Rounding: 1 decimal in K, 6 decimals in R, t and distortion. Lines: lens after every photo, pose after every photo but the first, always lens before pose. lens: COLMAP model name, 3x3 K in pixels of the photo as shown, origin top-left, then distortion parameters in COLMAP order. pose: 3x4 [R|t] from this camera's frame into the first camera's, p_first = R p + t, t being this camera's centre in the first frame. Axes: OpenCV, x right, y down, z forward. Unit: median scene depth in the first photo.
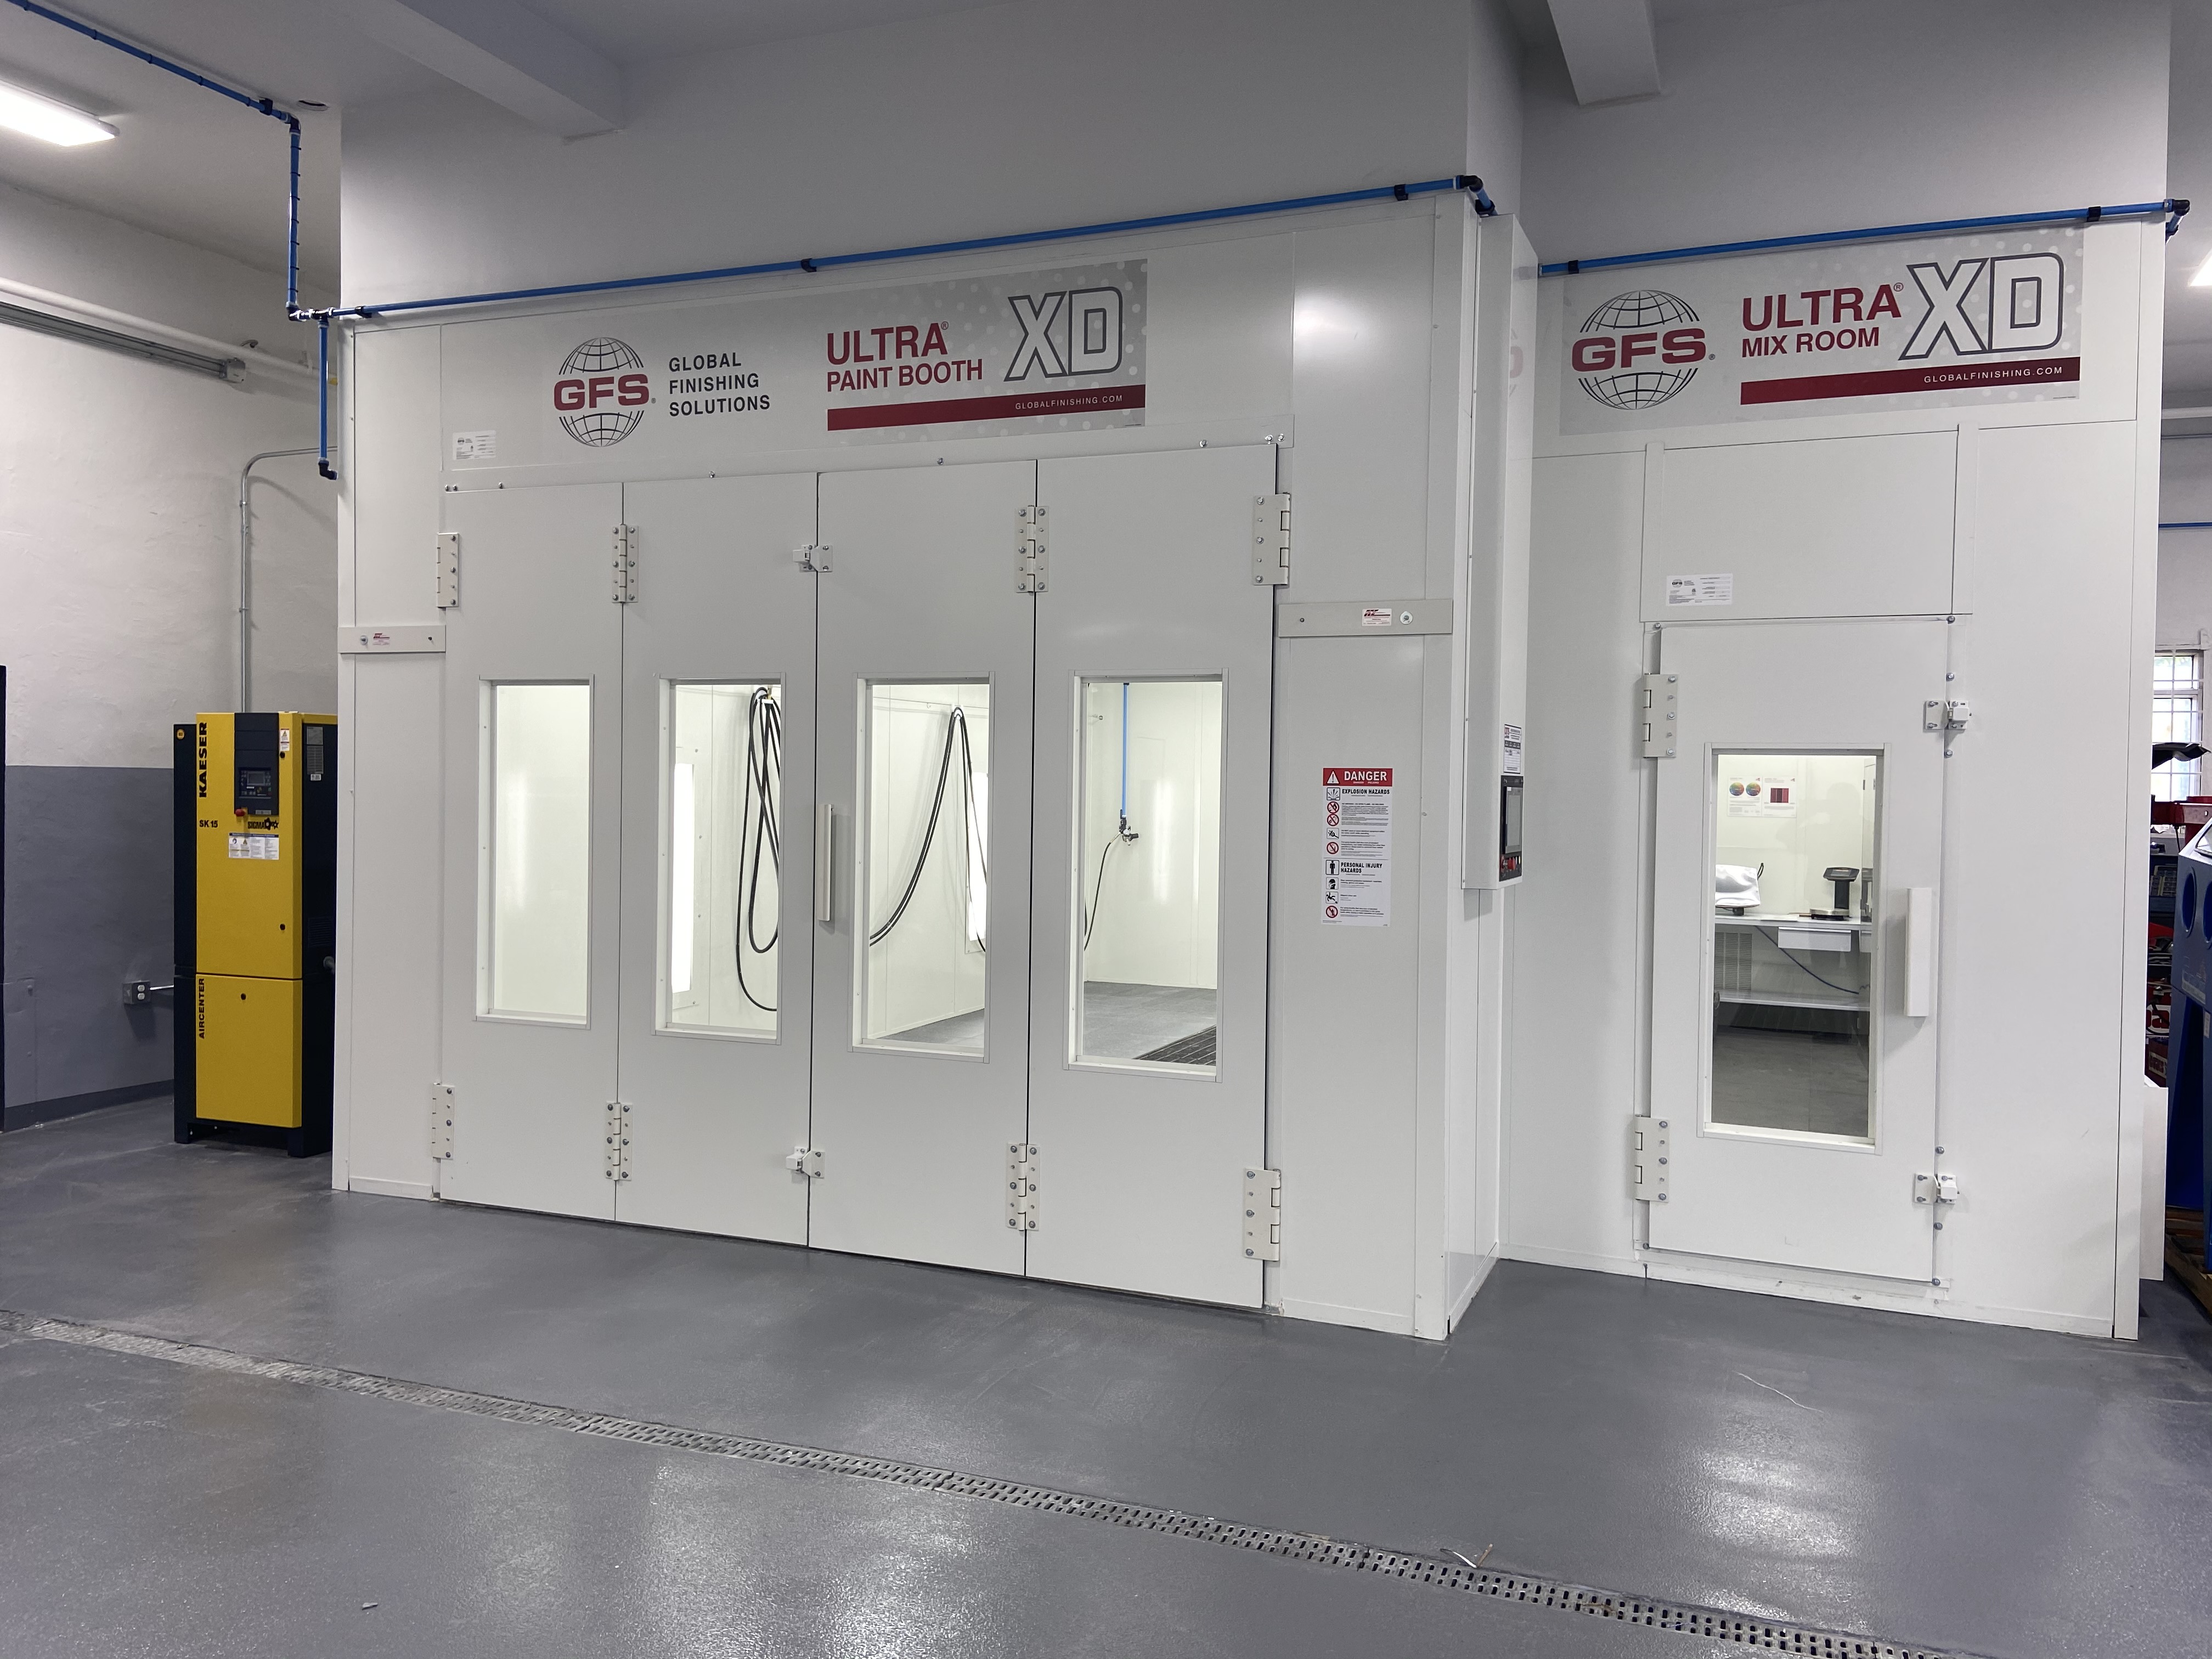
lens RADIAL K [[1692.1, 0, 1102.8], [0, 1692.1, 823.0], [0, 0, 1]] dist [0.055438, 0.000773]
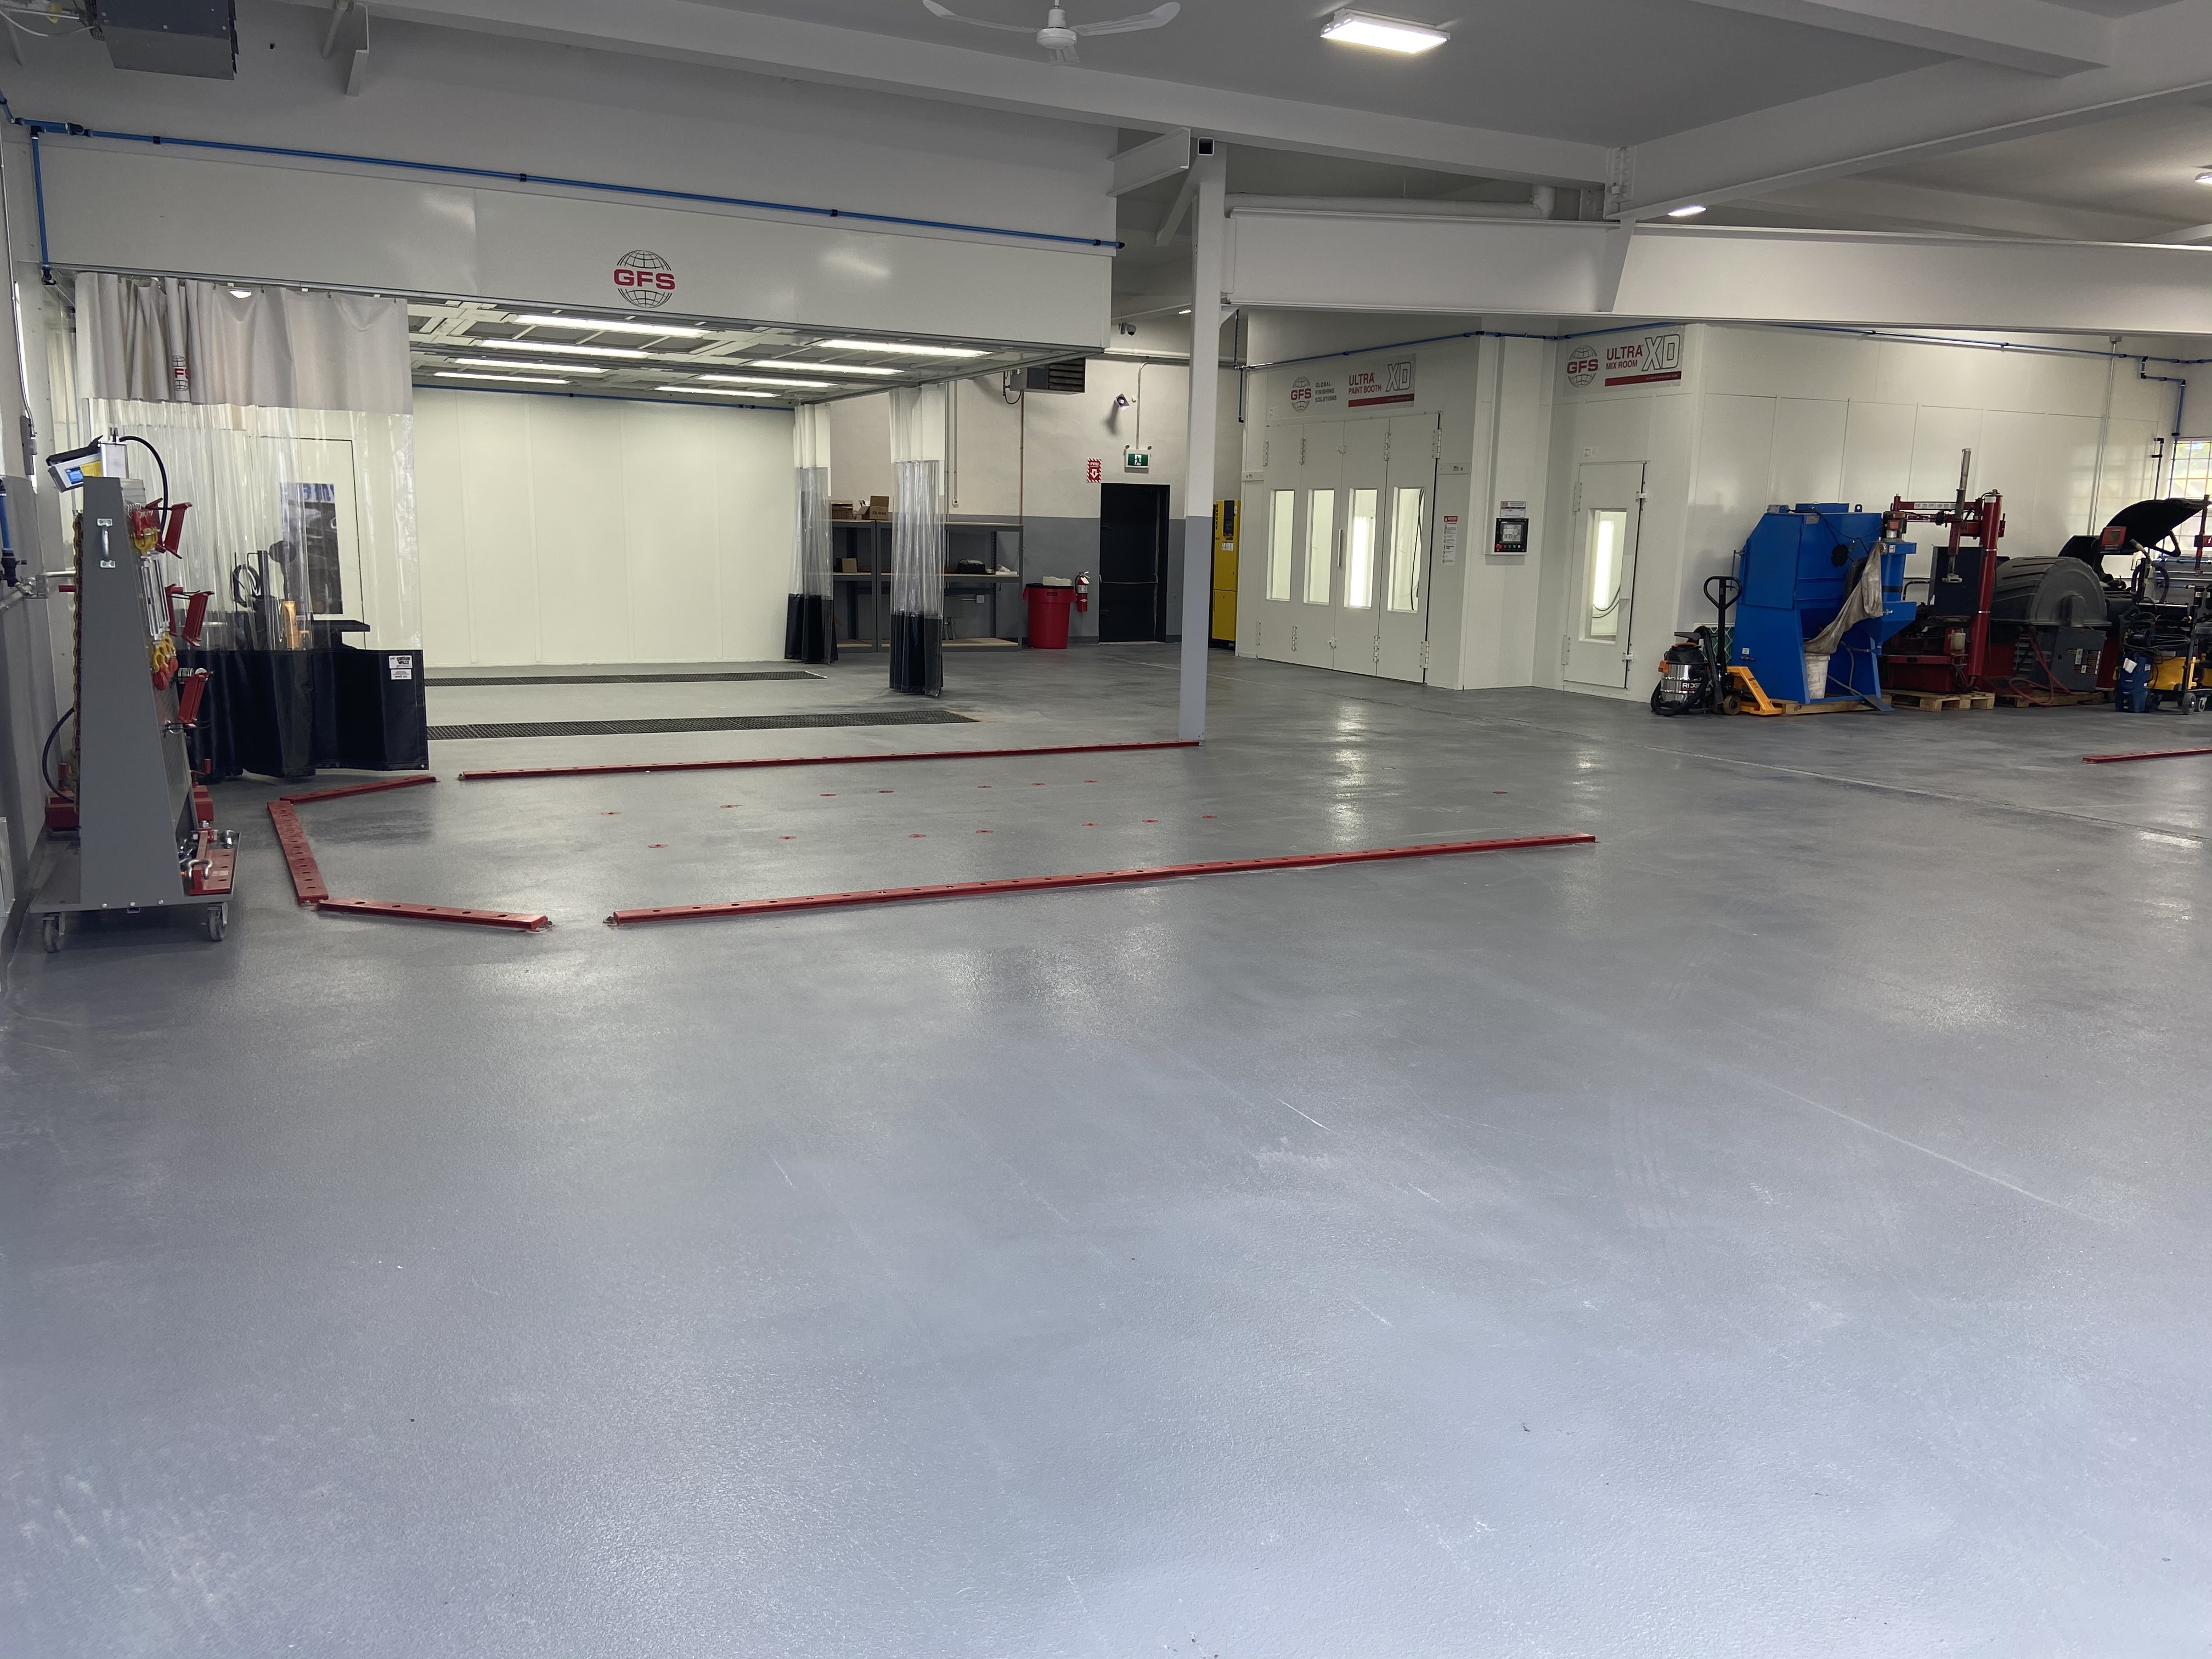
lens RADIAL K [[1692.1, 0, 1106.7], [0, 1692.1, 827.0], [0, 0, 1]] dist [0.055438, 0.000773]
pose [[0.744506, 0.116353, -0.657398, 1.699368], [-0.023260, 0.988619, 0.148634, 0.080232], [0.667210, -0.095367, 0.738739, -1.729103]]
